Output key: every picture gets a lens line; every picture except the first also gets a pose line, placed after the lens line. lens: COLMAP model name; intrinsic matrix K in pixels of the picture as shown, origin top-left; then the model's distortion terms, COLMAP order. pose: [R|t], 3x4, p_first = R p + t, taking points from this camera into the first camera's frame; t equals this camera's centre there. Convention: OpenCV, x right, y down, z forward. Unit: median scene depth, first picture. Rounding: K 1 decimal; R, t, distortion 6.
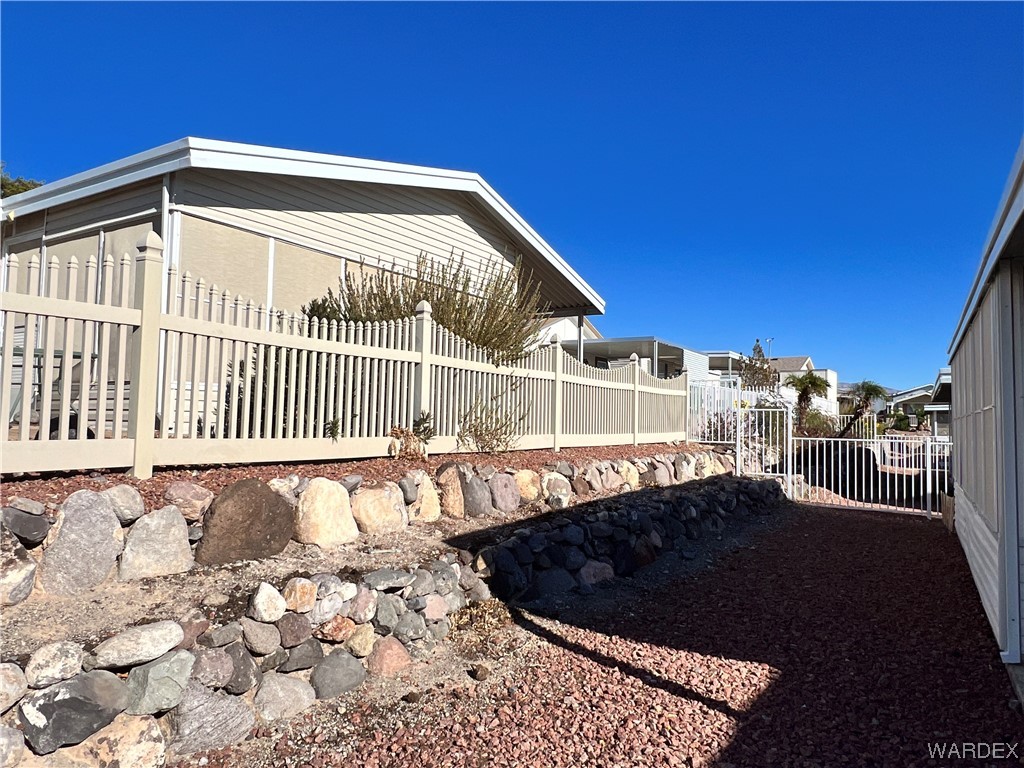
lens RADIAL K [[693.3, 0, 505.7], [0, 693.3, 383.9], [0, 0, 1]] dist [-0.009024, 0.001834]
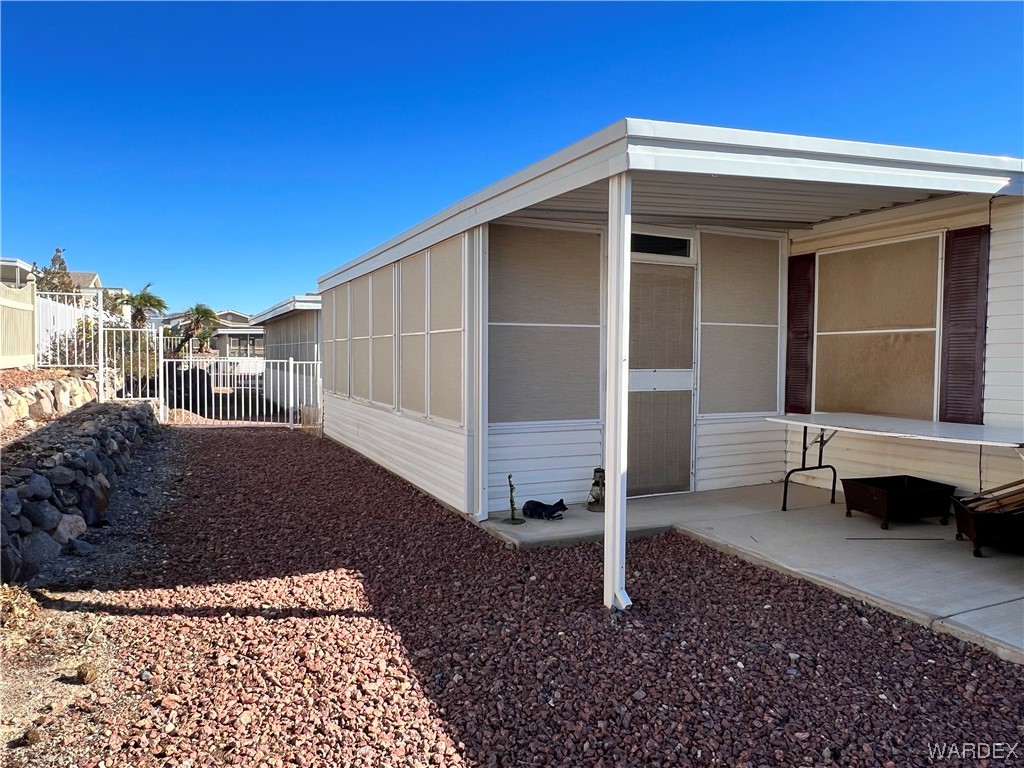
lens RADIAL K [[693.3, 0, 505.7], [0, 693.3, 383.9], [0, 0, 1]] dist [-0.009024, 0.001834]
pose [[0.565359, -0.042568, 0.823746, -0.310678], [-0.050061, 0.995056, 0.085778, 0.013755], [-0.823324, -0.089733, 0.560433, 0.189161]]
